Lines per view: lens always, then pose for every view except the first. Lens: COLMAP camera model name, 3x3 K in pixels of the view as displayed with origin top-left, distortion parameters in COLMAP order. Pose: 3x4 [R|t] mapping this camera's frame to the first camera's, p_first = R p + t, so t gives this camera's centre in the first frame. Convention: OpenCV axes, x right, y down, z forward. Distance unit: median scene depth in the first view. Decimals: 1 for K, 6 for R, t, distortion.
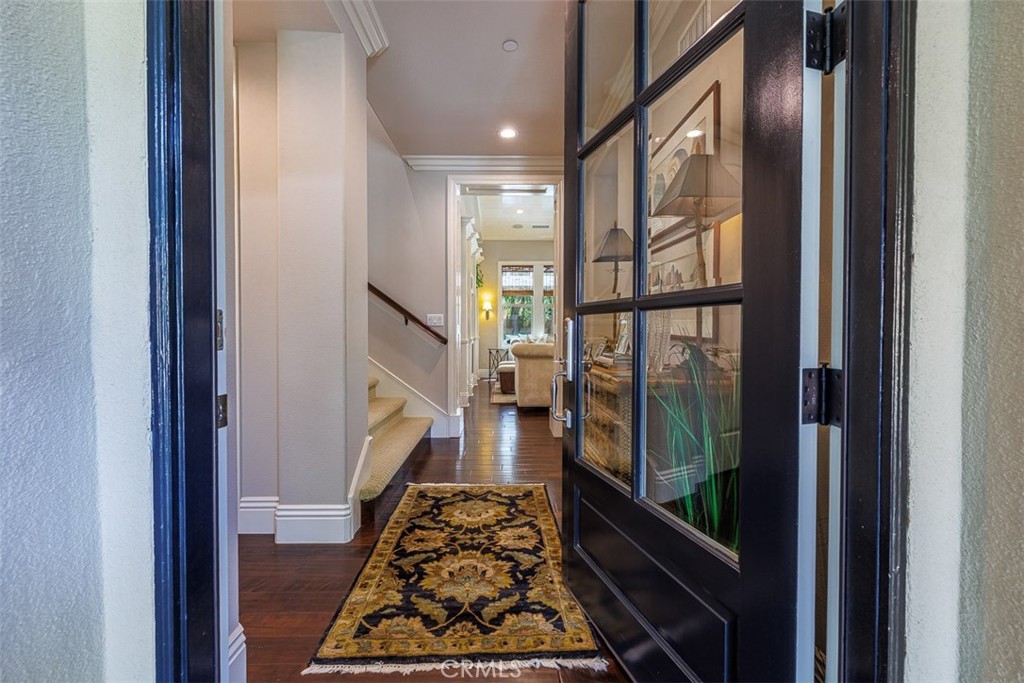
lens RADIAL K [[433.0, 0, 508.9], [0, 433.0, 335.5], [0, 0, 1]] dist [0.001214, 0.000217]
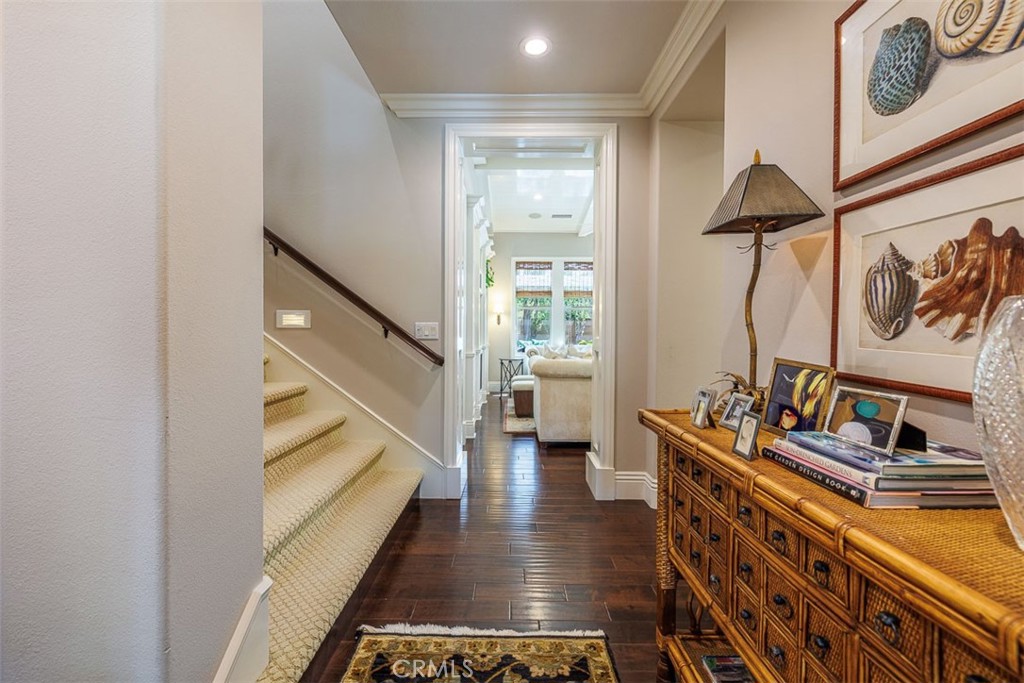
lens RADIAL K [[433.0, 0, 508.9], [0, 433.0, 335.5], [0, 0, 1]] dist [0.001214, 0.000217]
pose [[0.999732, 0.004914, -0.022619, -0.022537], [-0.004993, 0.999982, -0.003449, -0.027987], [0.022602, 0.003561, 0.999738, 0.320512]]
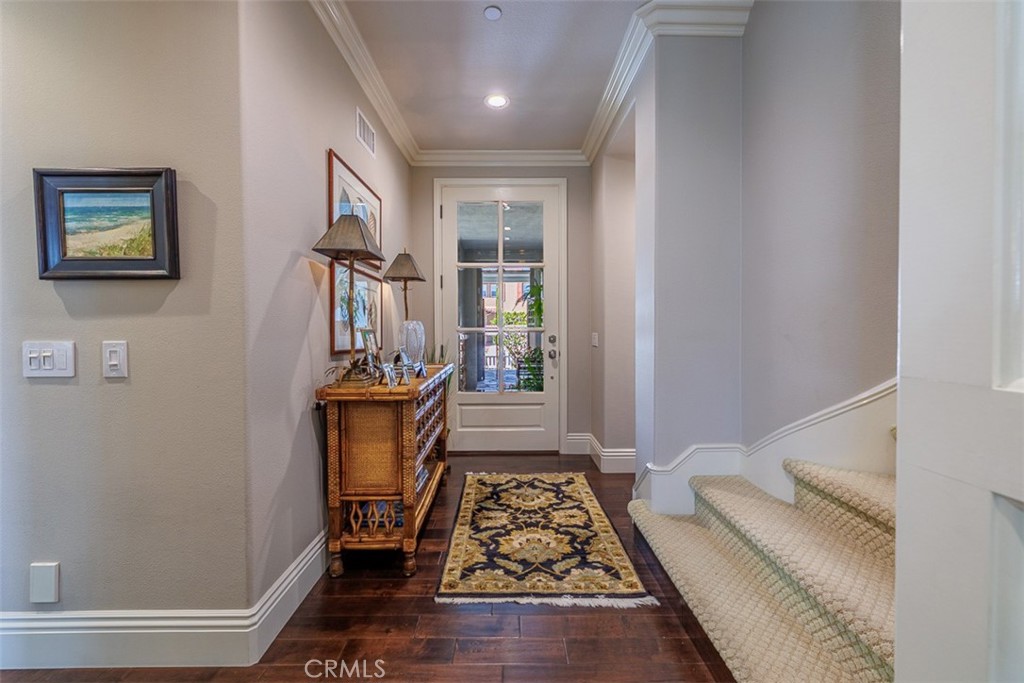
lens RADIAL K [[433.0, 0, 508.9], [0, 433.0, 335.5], [0, 0, 1]] dist [0.001214, 0.000217]
pose [[-0.999710, 0.001214, 0.024041, -0.029947], [0.001961, 0.999515, 0.031075, -0.039852], [-0.023992, 0.031113, -0.999228, 1.181726]]
